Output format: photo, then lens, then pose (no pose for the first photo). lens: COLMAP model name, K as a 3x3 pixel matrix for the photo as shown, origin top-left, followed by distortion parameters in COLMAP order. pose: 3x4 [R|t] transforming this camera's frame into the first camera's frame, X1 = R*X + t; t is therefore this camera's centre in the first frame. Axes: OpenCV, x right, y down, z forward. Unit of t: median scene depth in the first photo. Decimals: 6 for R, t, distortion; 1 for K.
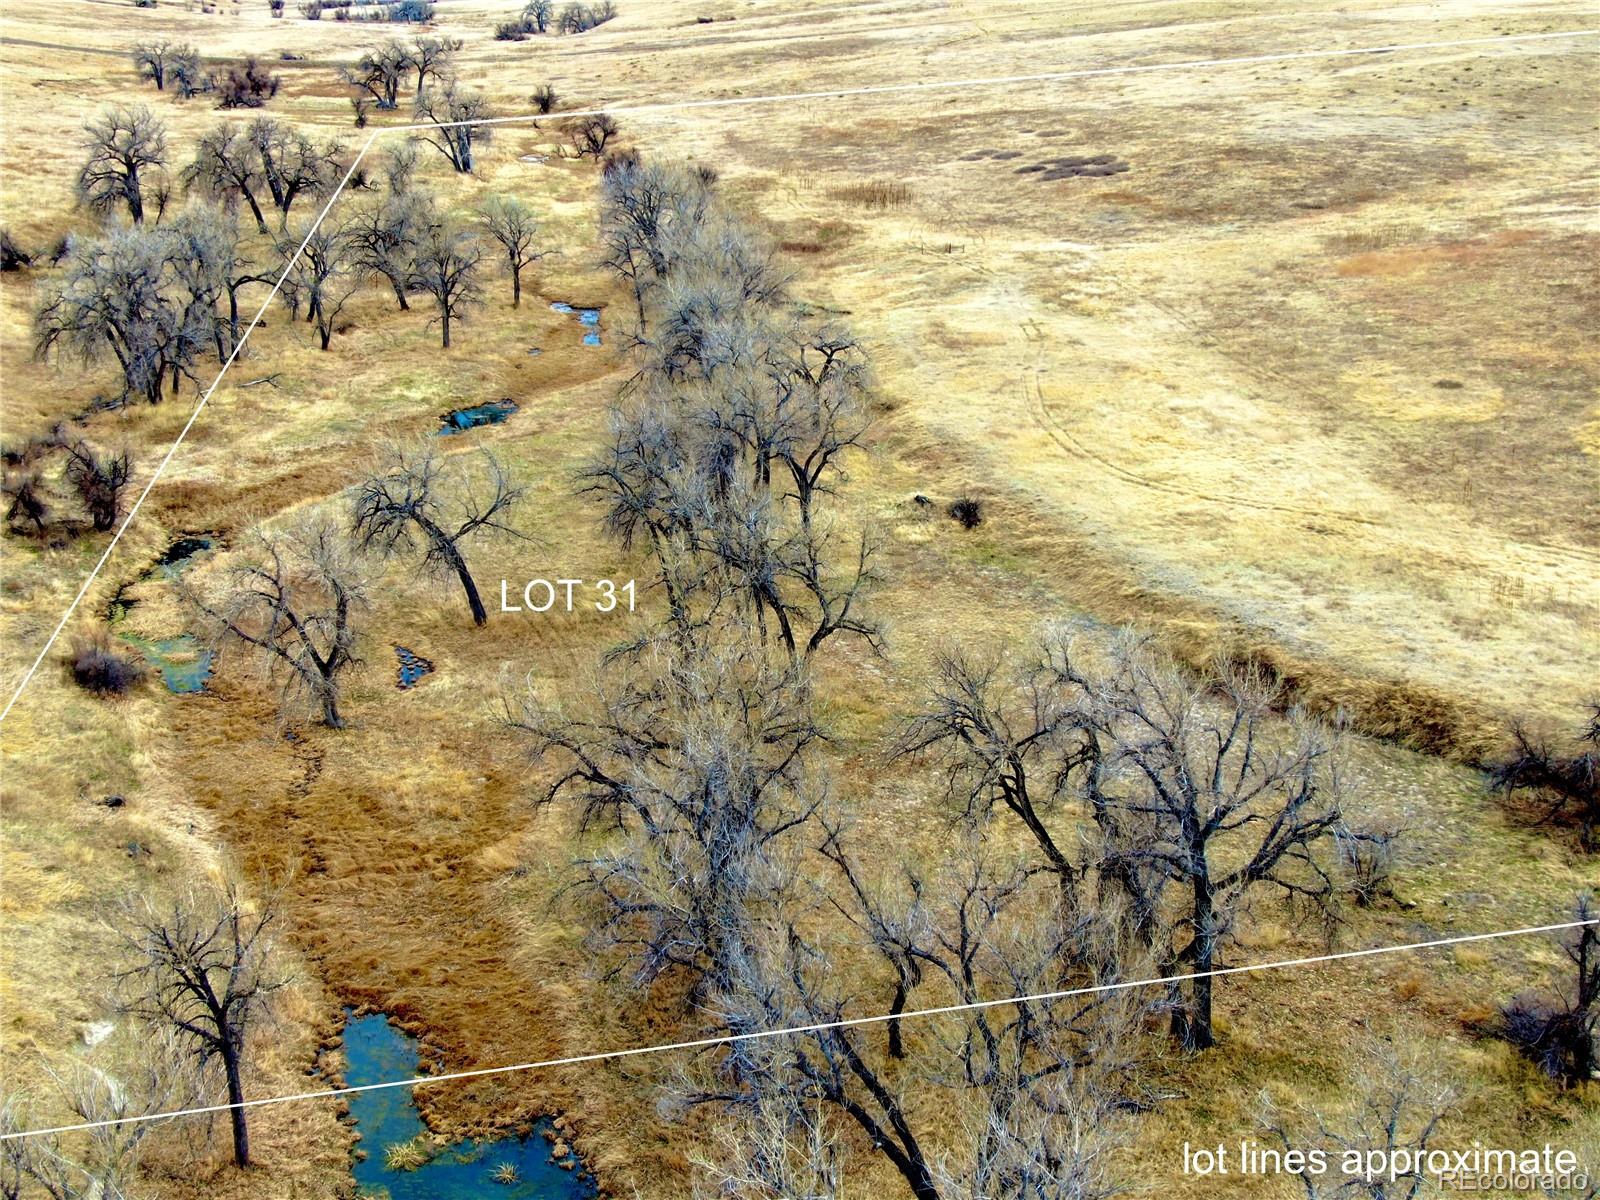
lens RADIAL K [[2066.1, 0, 802.6], [0, 2066.1, 594.6], [0, 0, 1]] dist [0.218791, -0.998112]
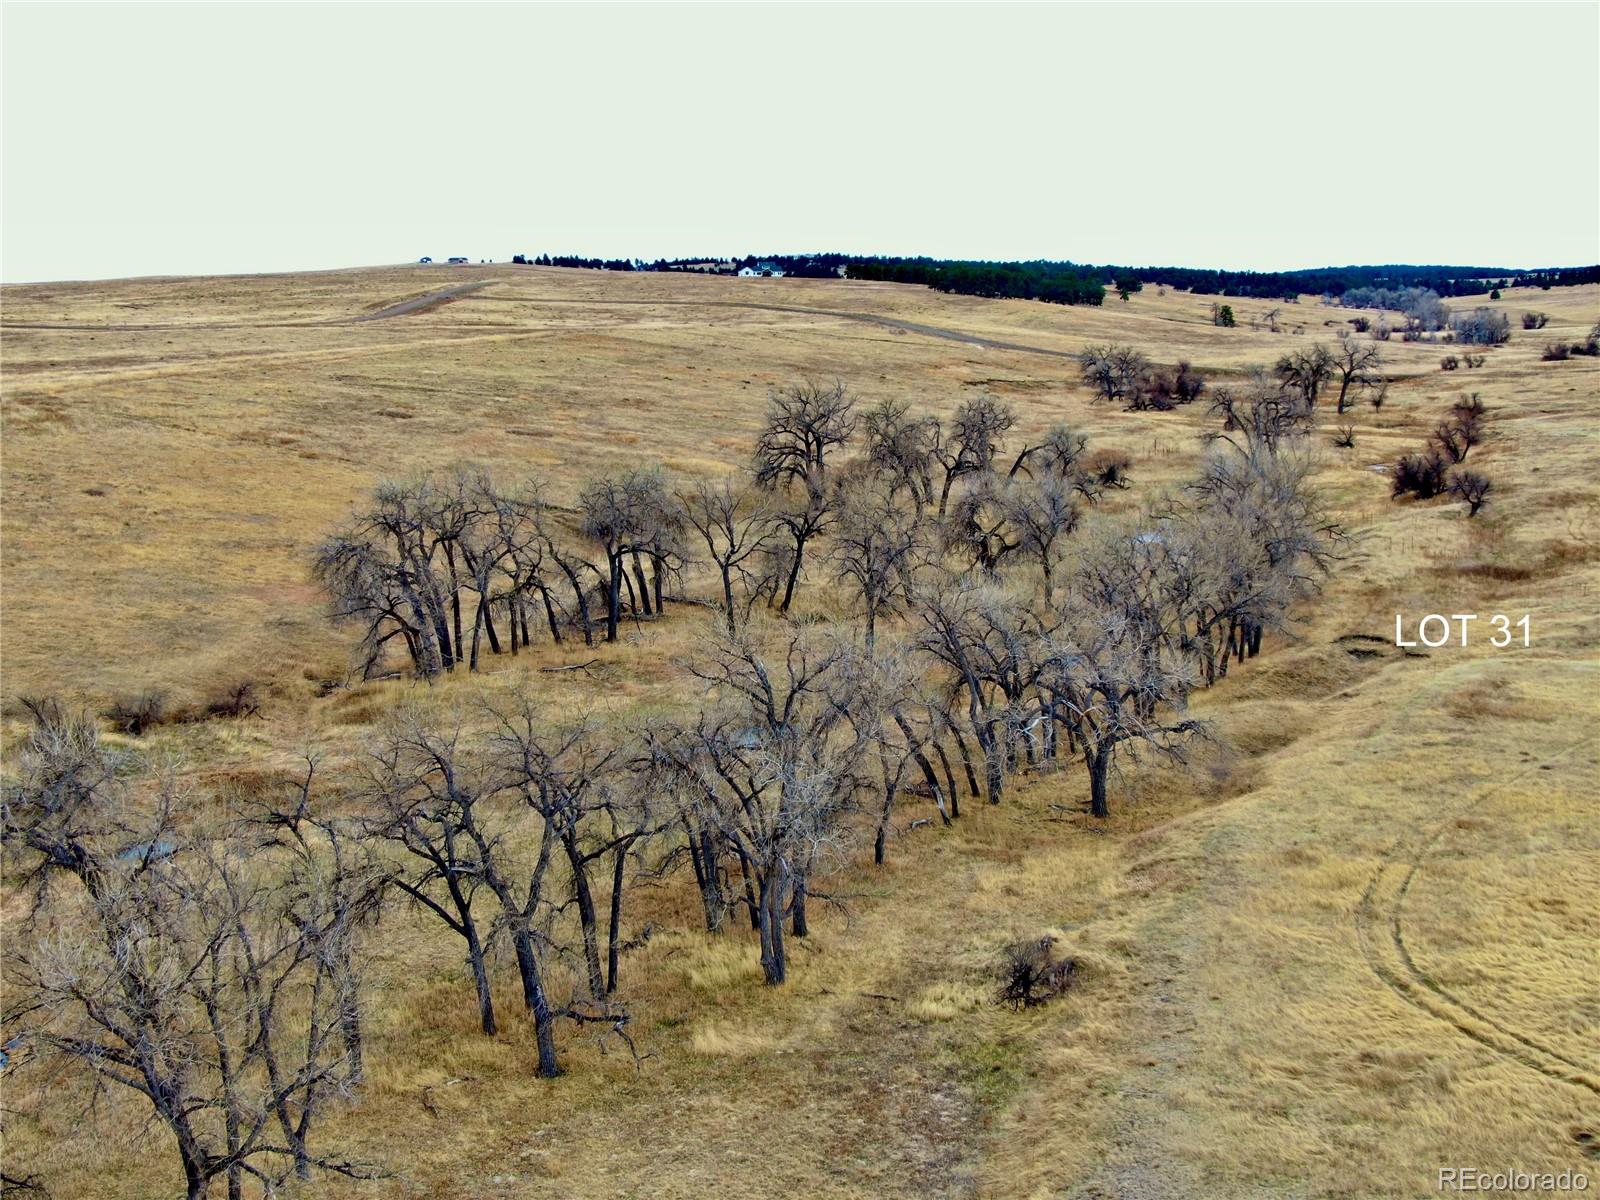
lens RADIAL K [[2056.8, 0, 809.4], [0, 2056.8, 597.6], [0, 0, 1]] dist [0.229286, -1.083827]
pose [[0.851825, 0.079207, -0.517803, 0.157364], [-0.158099, 0.981279, -0.109982, -0.035401], [0.499398, 0.175550, 0.848401, 0.230141]]
